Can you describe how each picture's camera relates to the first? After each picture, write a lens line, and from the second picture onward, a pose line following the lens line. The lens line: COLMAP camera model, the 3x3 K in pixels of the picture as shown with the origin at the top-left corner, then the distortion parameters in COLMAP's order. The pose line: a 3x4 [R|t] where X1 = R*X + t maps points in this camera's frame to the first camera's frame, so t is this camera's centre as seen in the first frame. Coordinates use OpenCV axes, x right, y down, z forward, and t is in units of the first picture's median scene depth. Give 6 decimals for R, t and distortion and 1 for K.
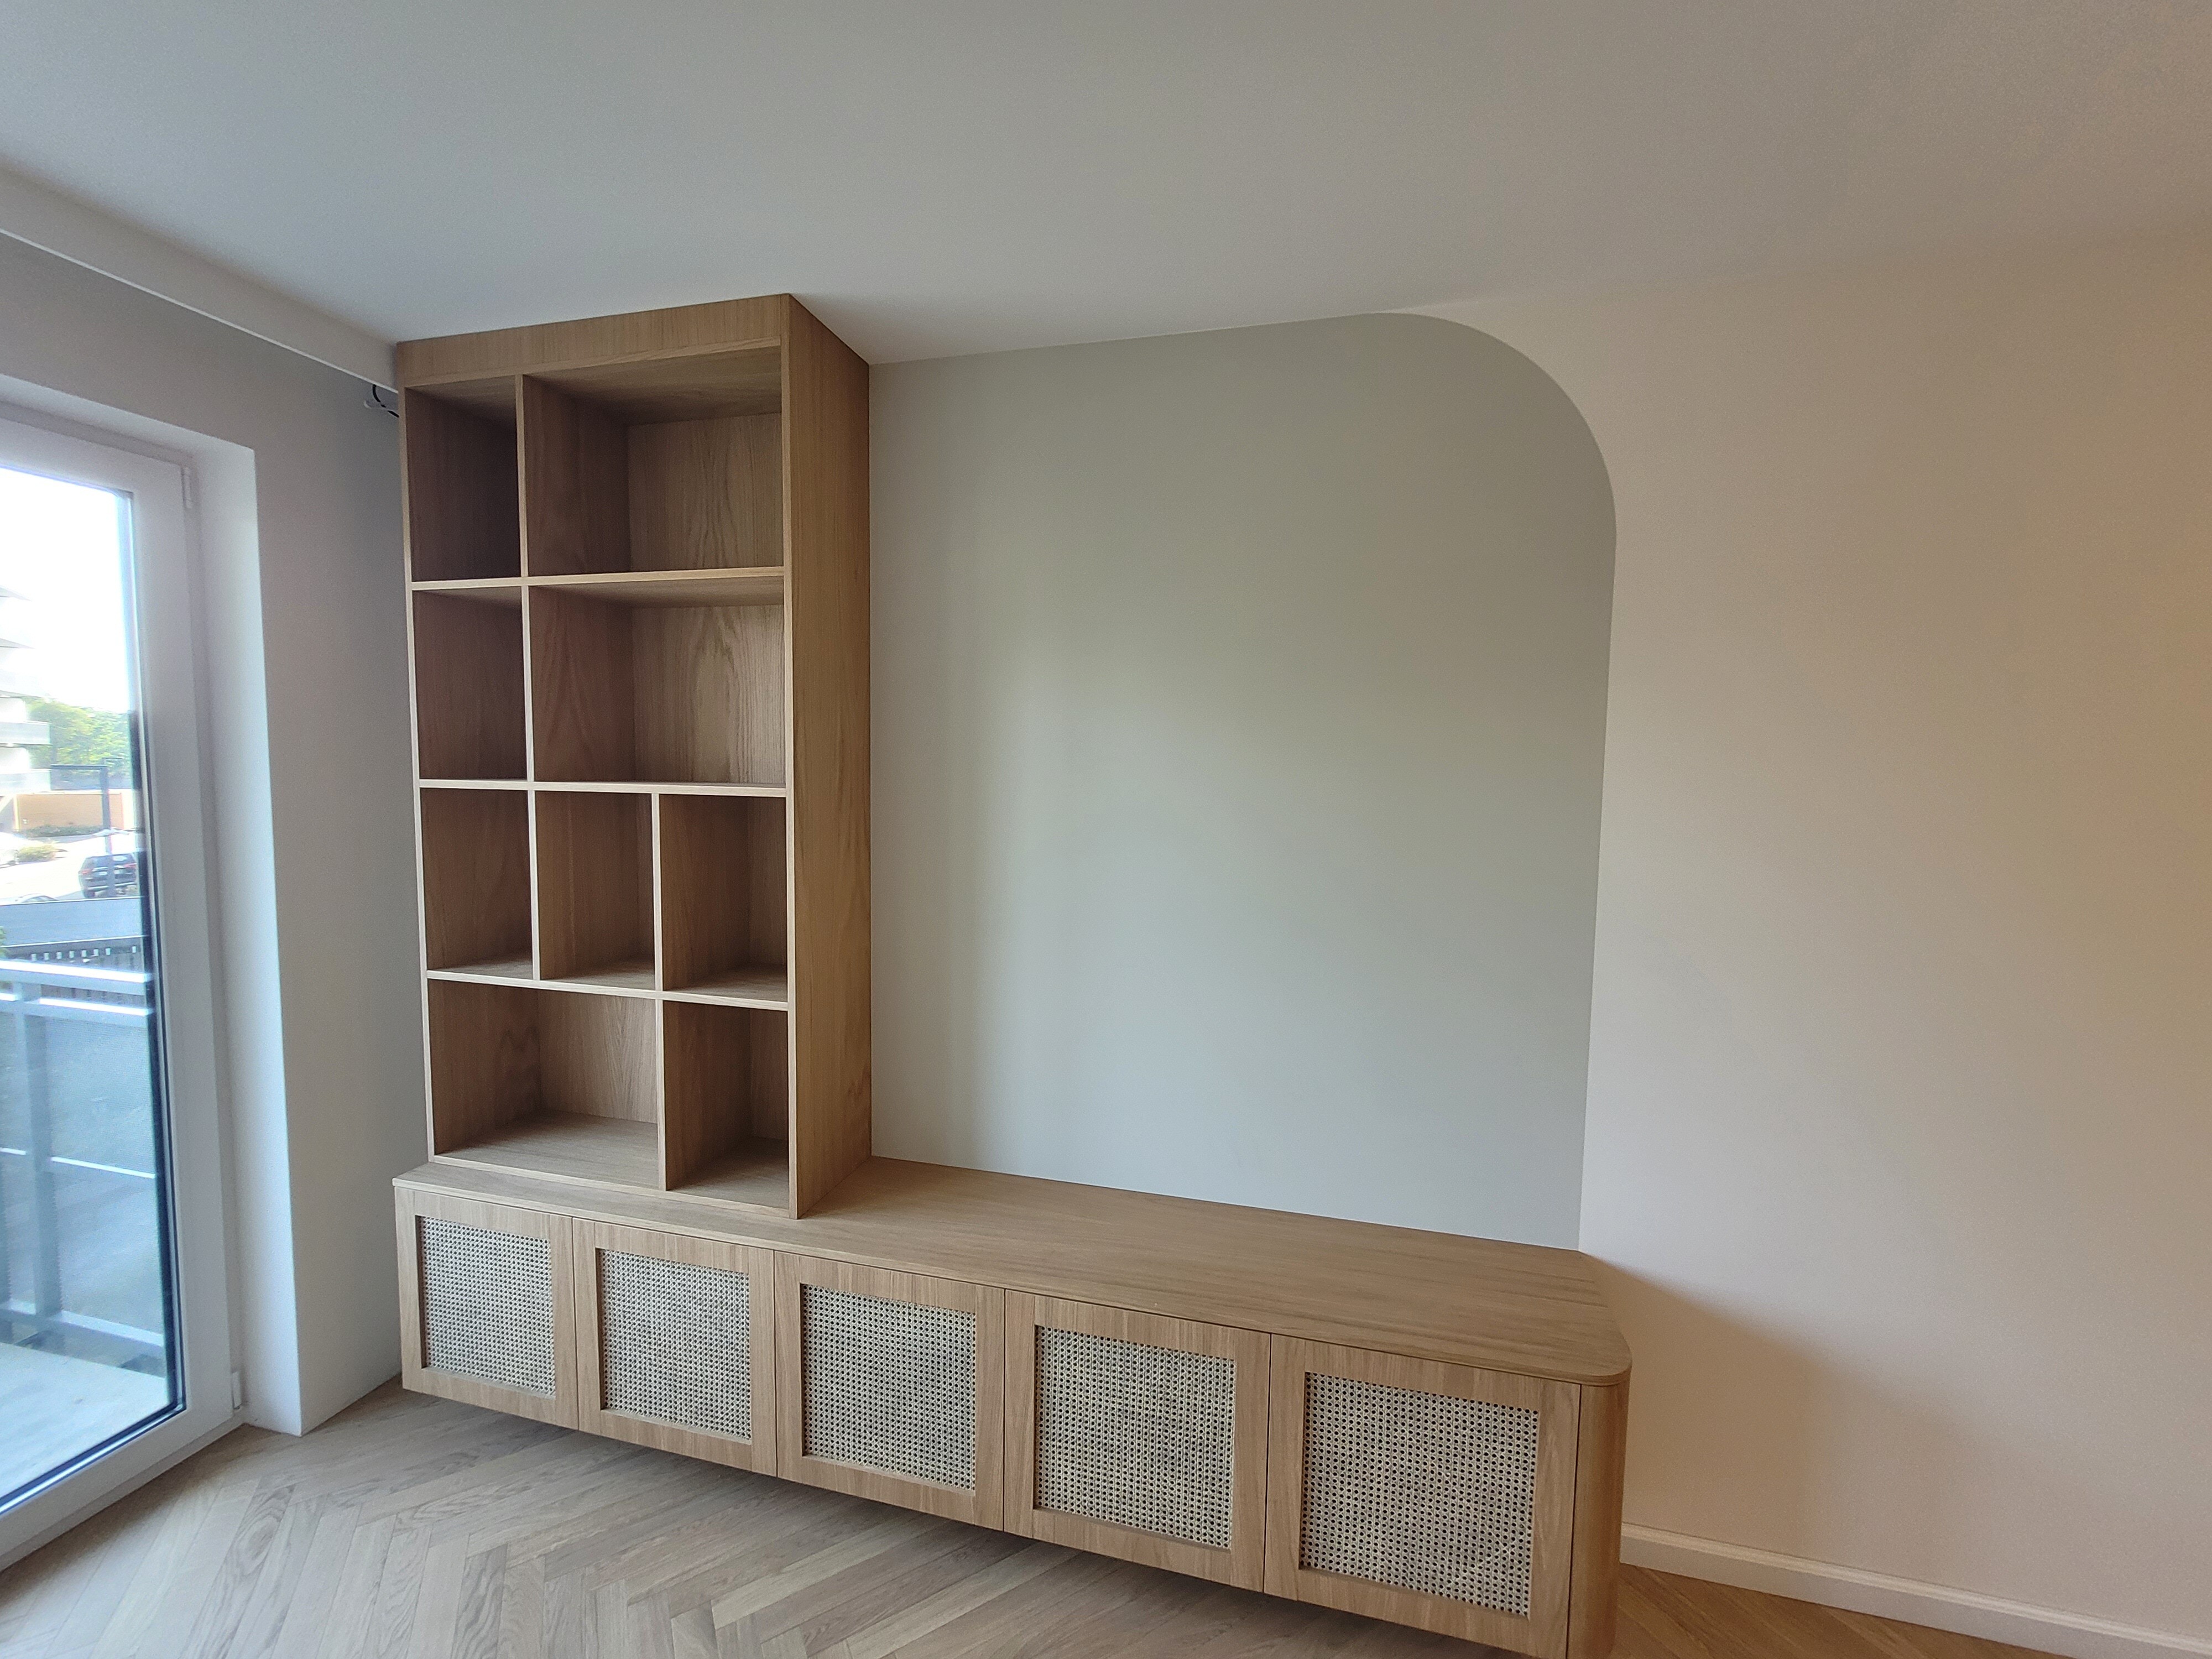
lens RADIAL K [[860.1, 0, 1106.0], [0, 860.1, 829.5], [0, 0, 1]] dist [-0.003550, 0.002516]
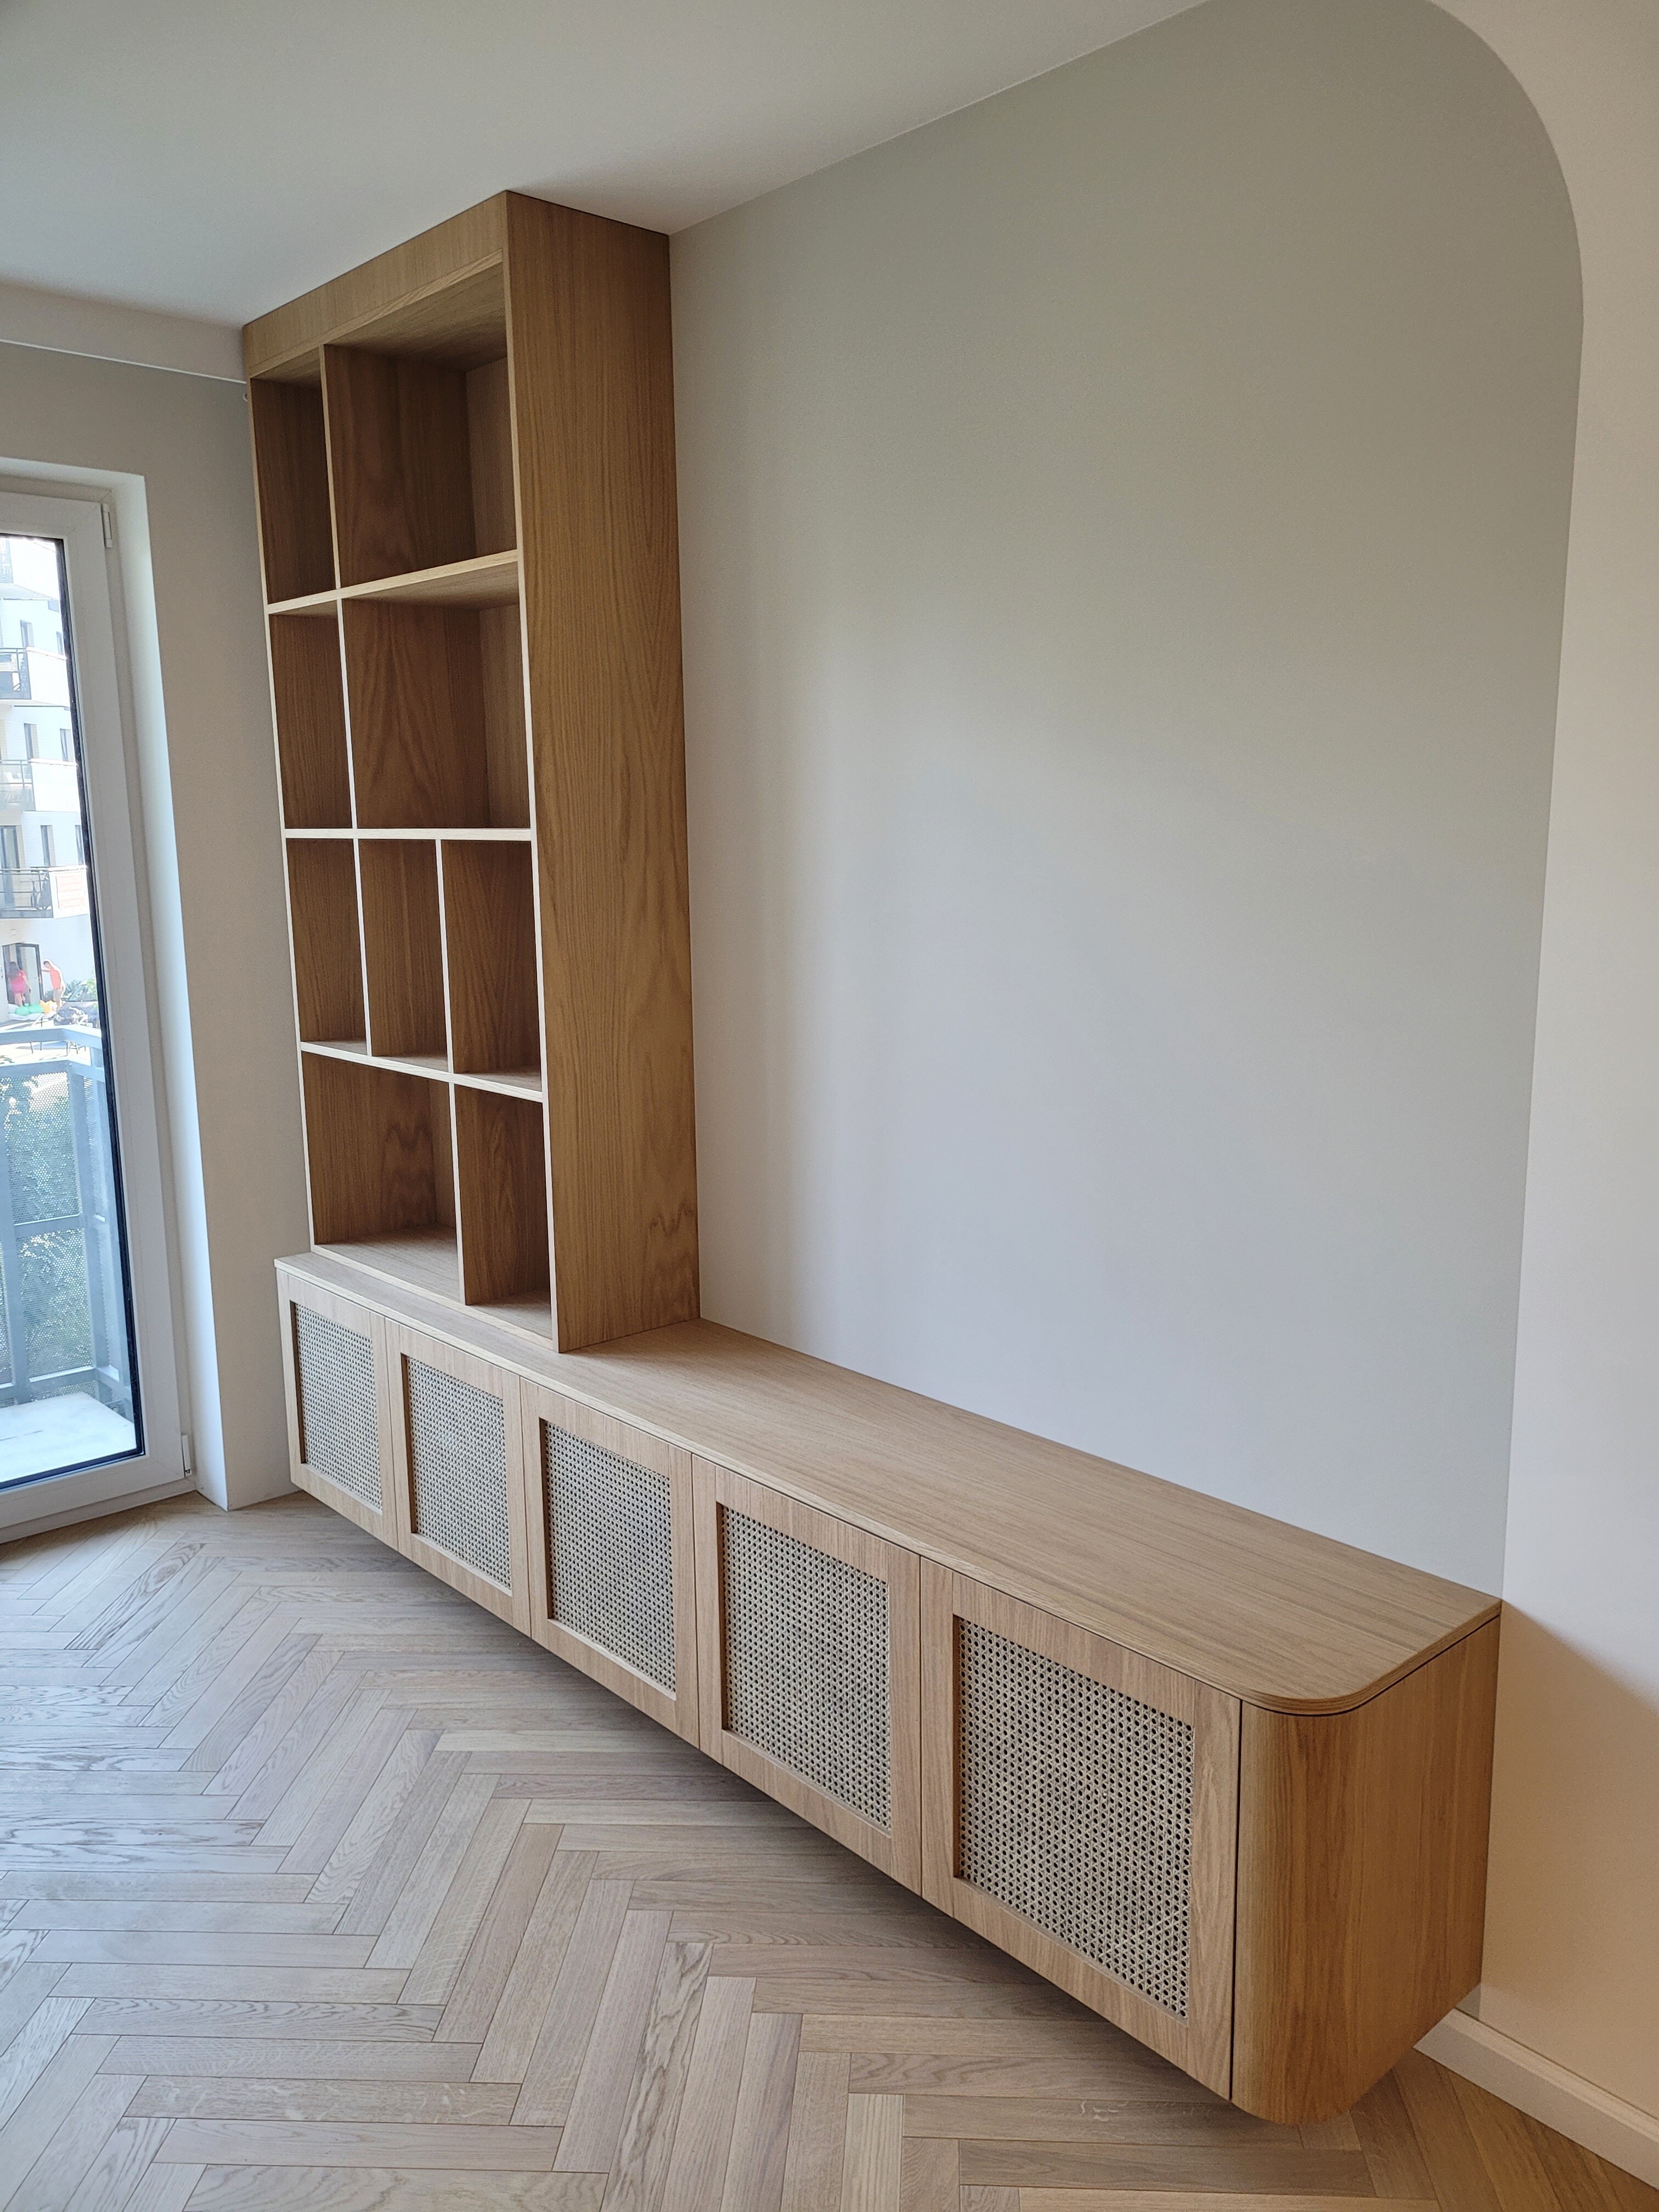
lens RADIAL K [[1649.0, 0, 829.5], [0, 1649.0, 1106.0], [0, 0, 1]] dist [0.051846, -0.008971]
pose [[0.829085, 0.071849, -0.554488, 0.713273], [-0.013185, 0.993946, 0.109077, 0.035457], [0.558968, -0.083123, 0.825013, -0.154720]]
